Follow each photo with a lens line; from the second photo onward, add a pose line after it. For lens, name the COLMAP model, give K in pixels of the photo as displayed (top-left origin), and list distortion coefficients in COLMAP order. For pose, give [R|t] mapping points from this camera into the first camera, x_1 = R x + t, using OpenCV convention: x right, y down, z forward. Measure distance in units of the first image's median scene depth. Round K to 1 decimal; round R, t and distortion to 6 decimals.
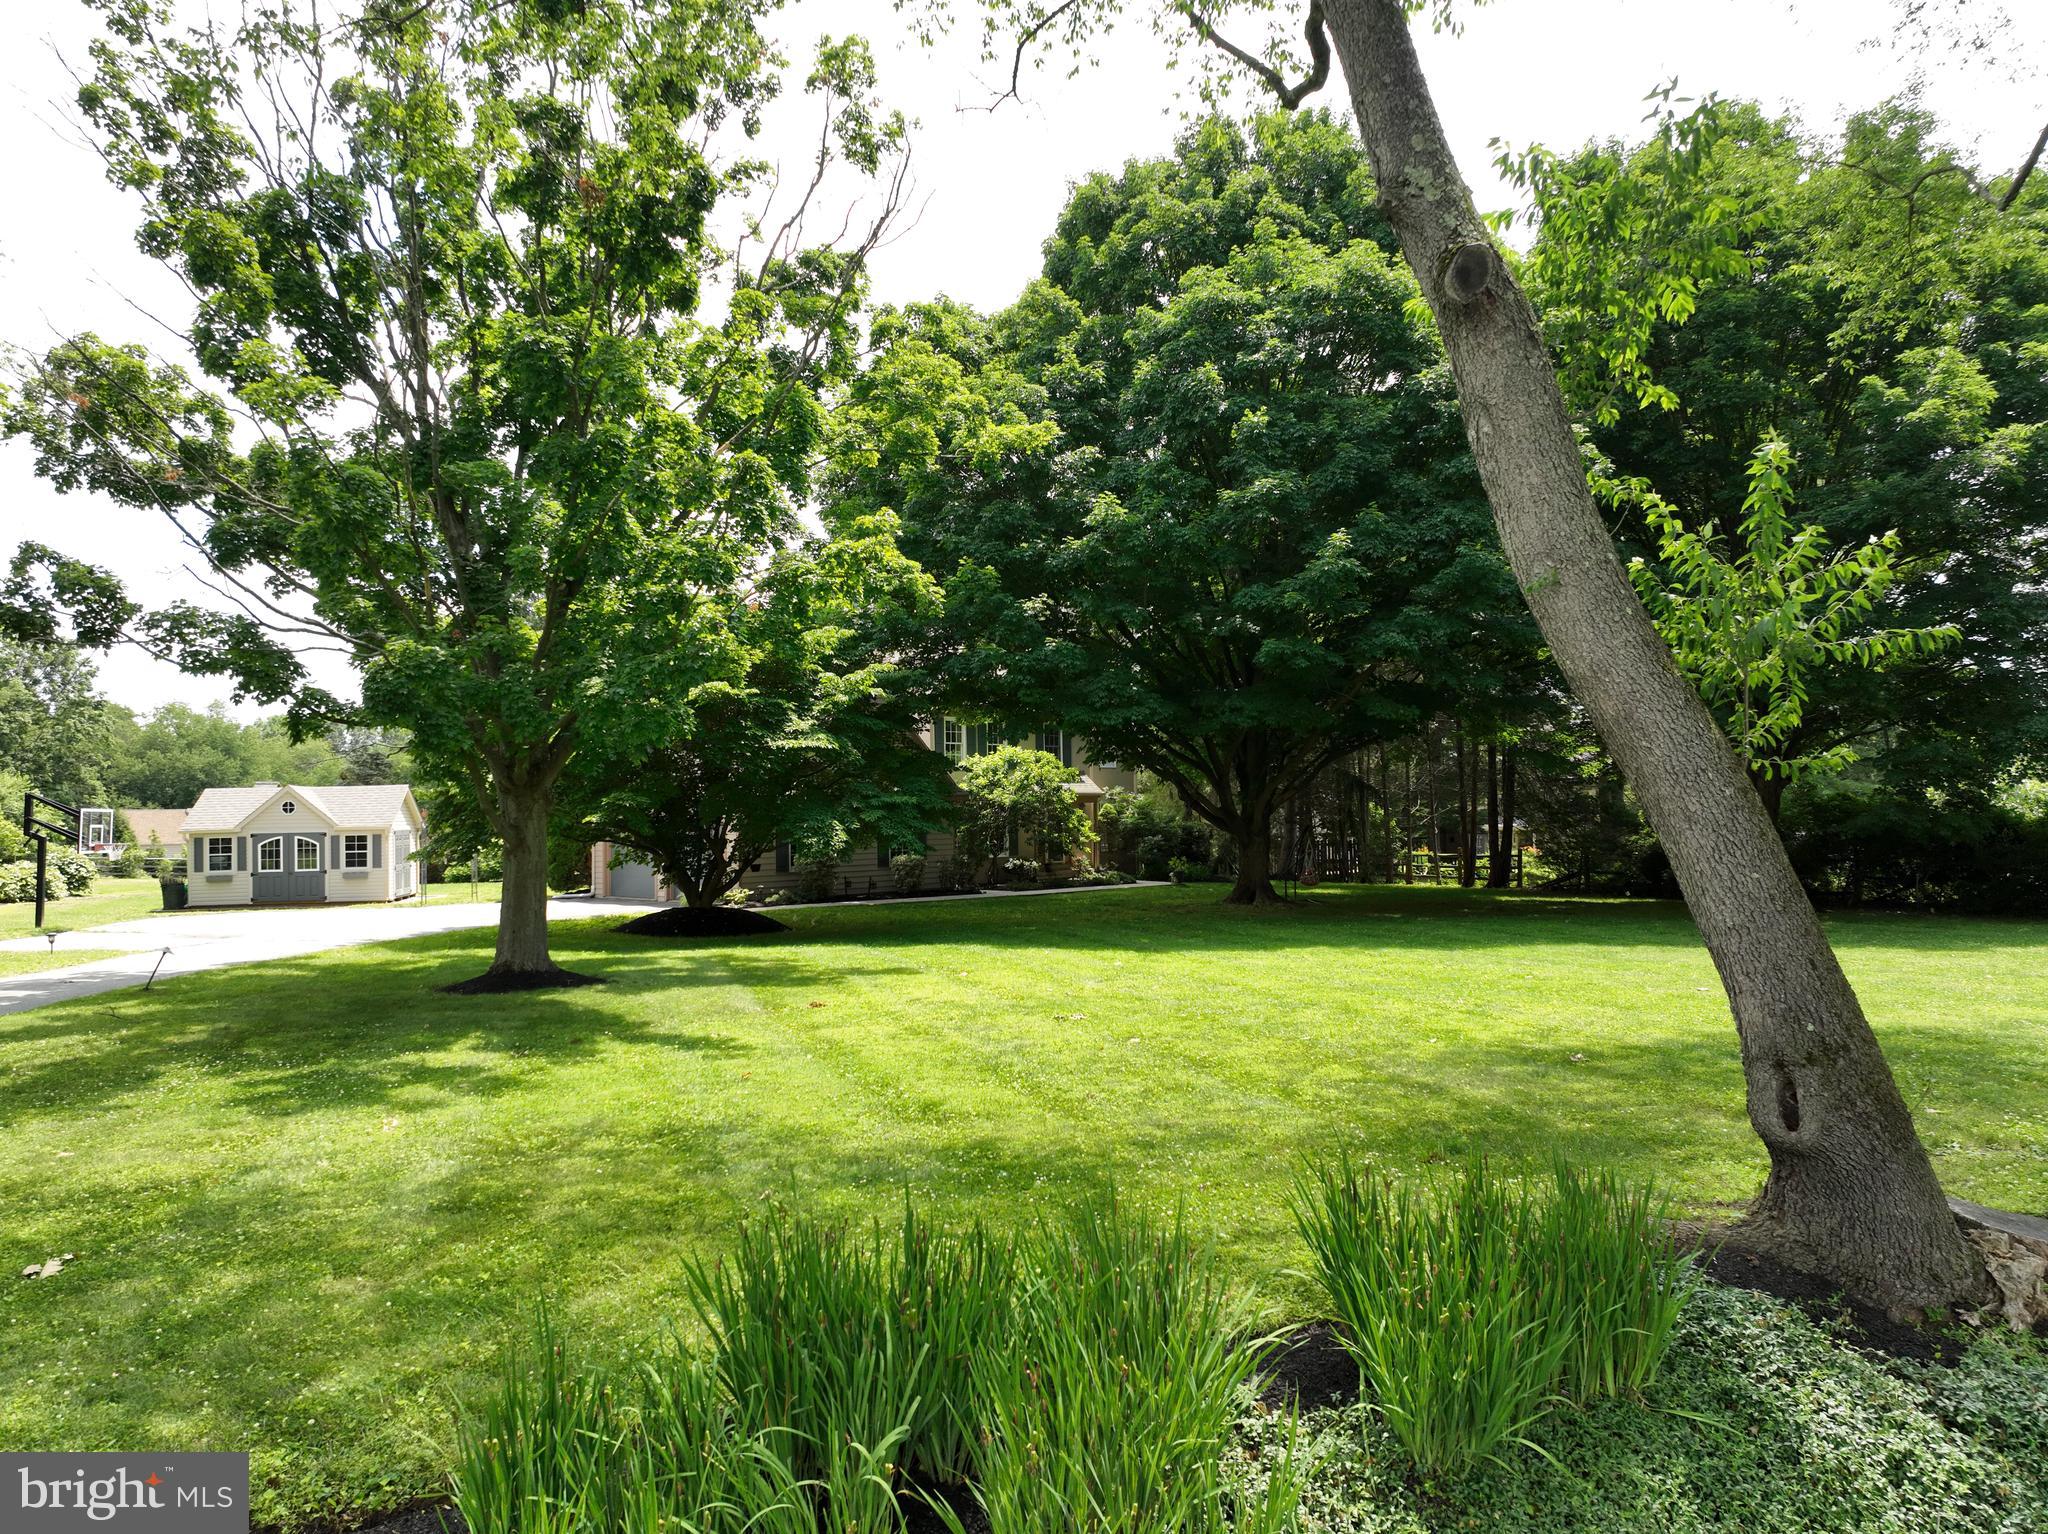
lens RADIAL K [[1441.8, 0, 1024.0], [0, 1441.8, 767.0], [0, 0, 1]] dist [0.009176, 0.008905]
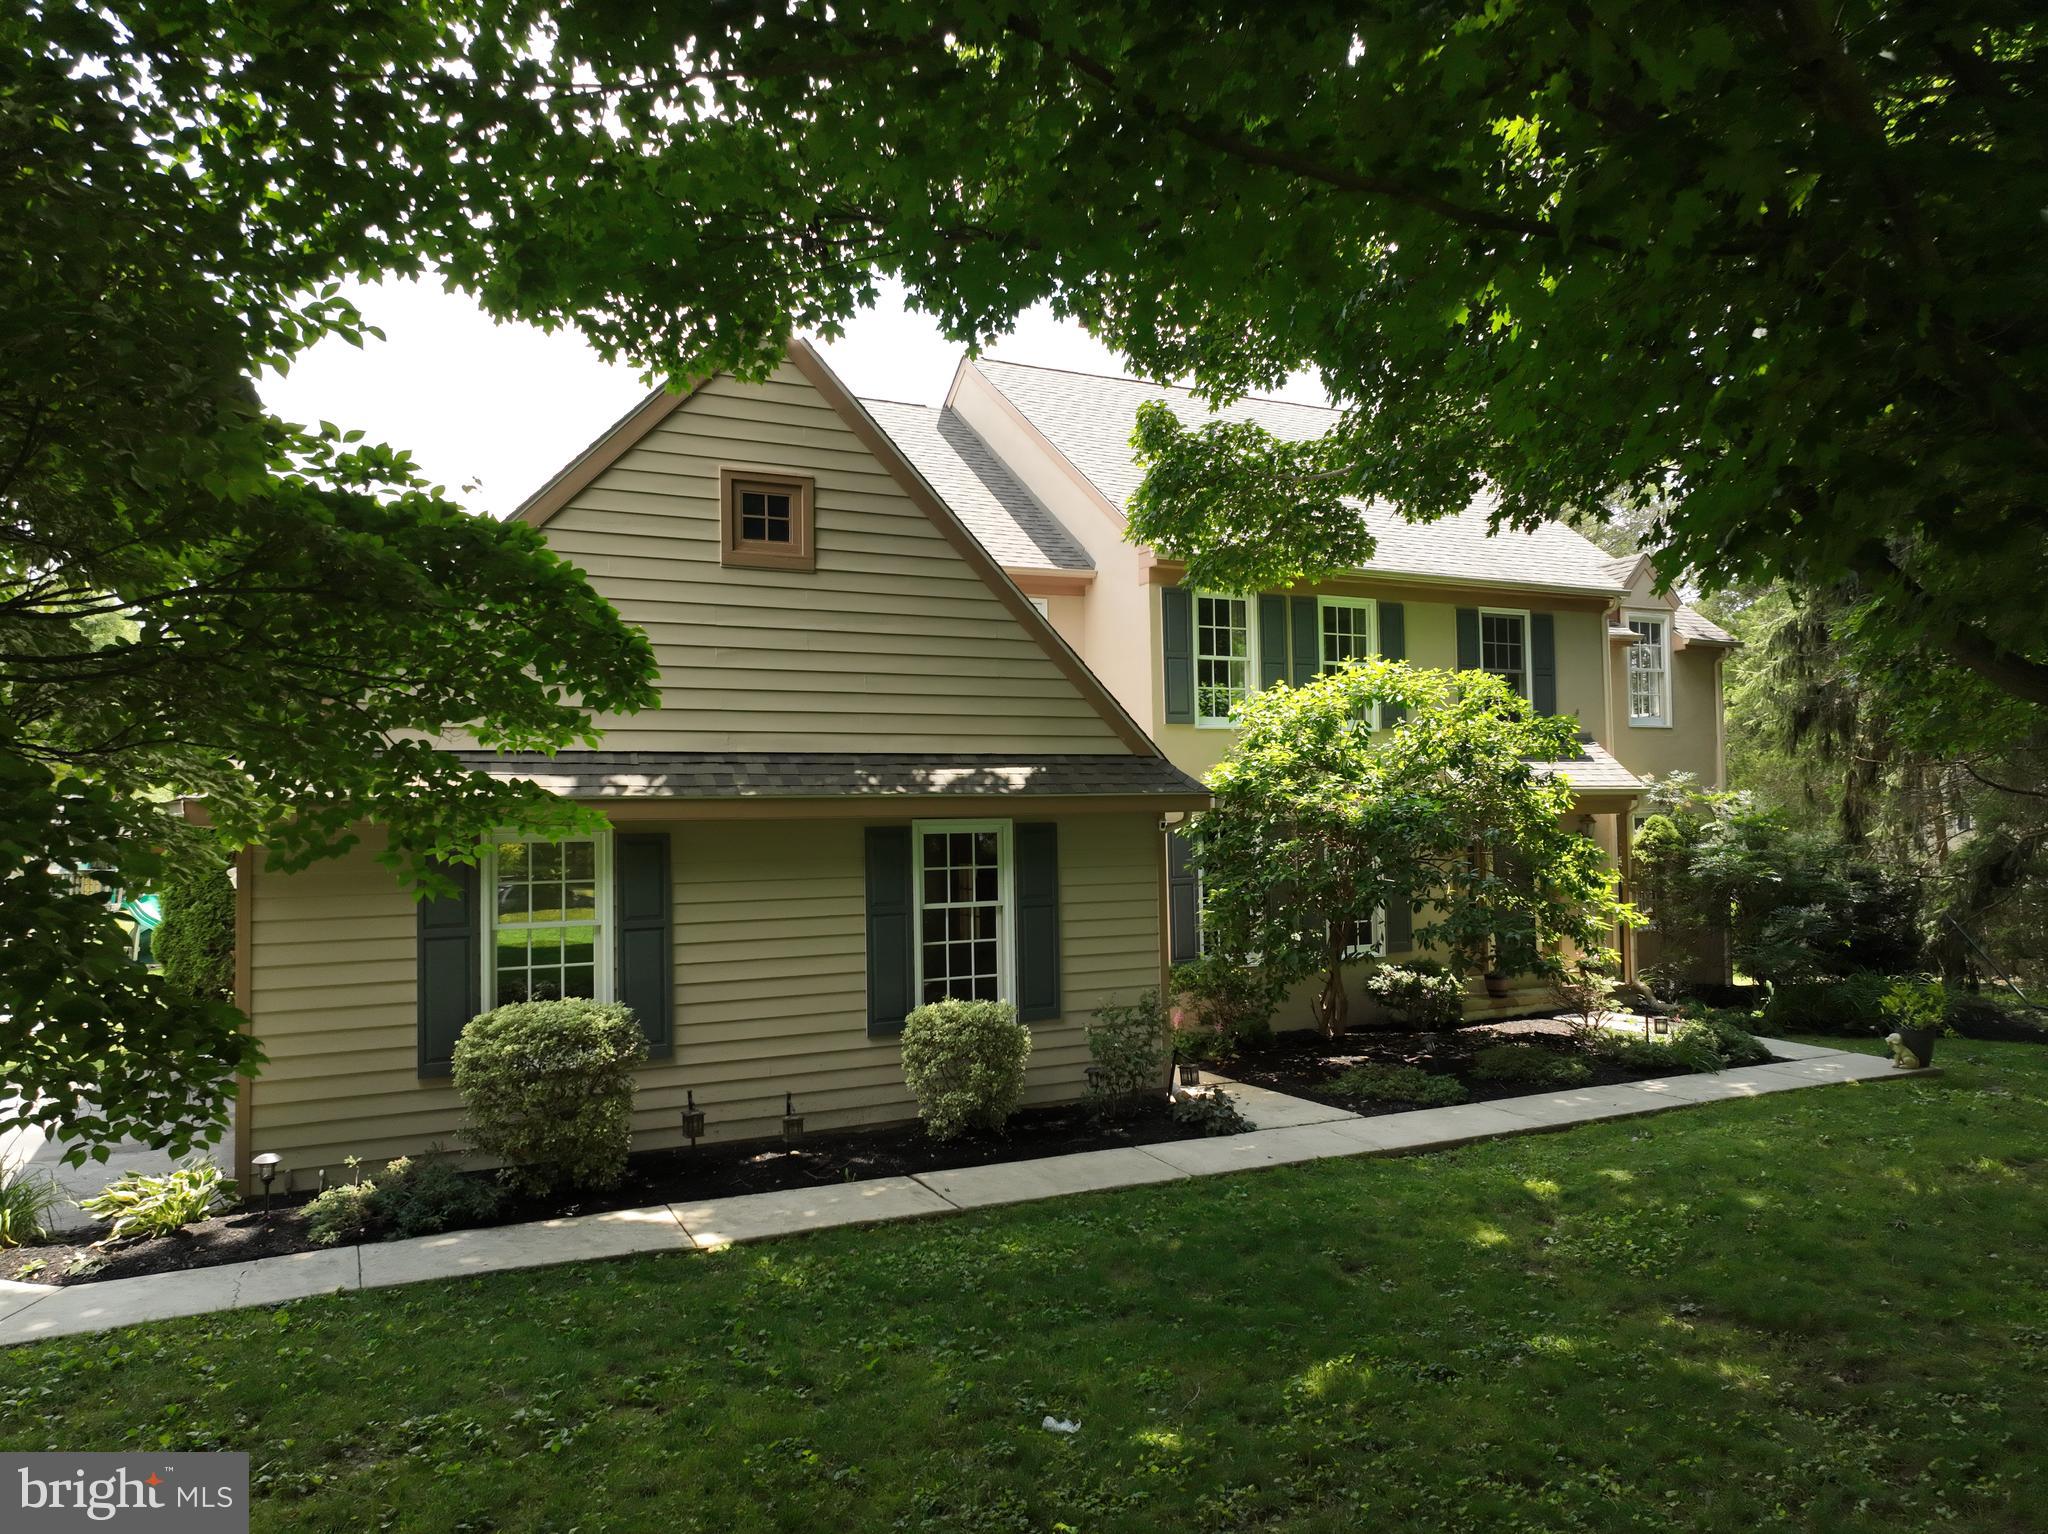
lens RADIAL K [[1441.8, 0, 1024.0], [0, 1441.8, 767.0], [0, 0, 1]] dist [0.009176, 0.008905]
pose [[0.951862, -0.003590, -0.306506, 0.016662], [0.004828, 0.999983, 0.003280, 0.010886], [0.306489, -0.004602, 0.951863, 0.622580]]
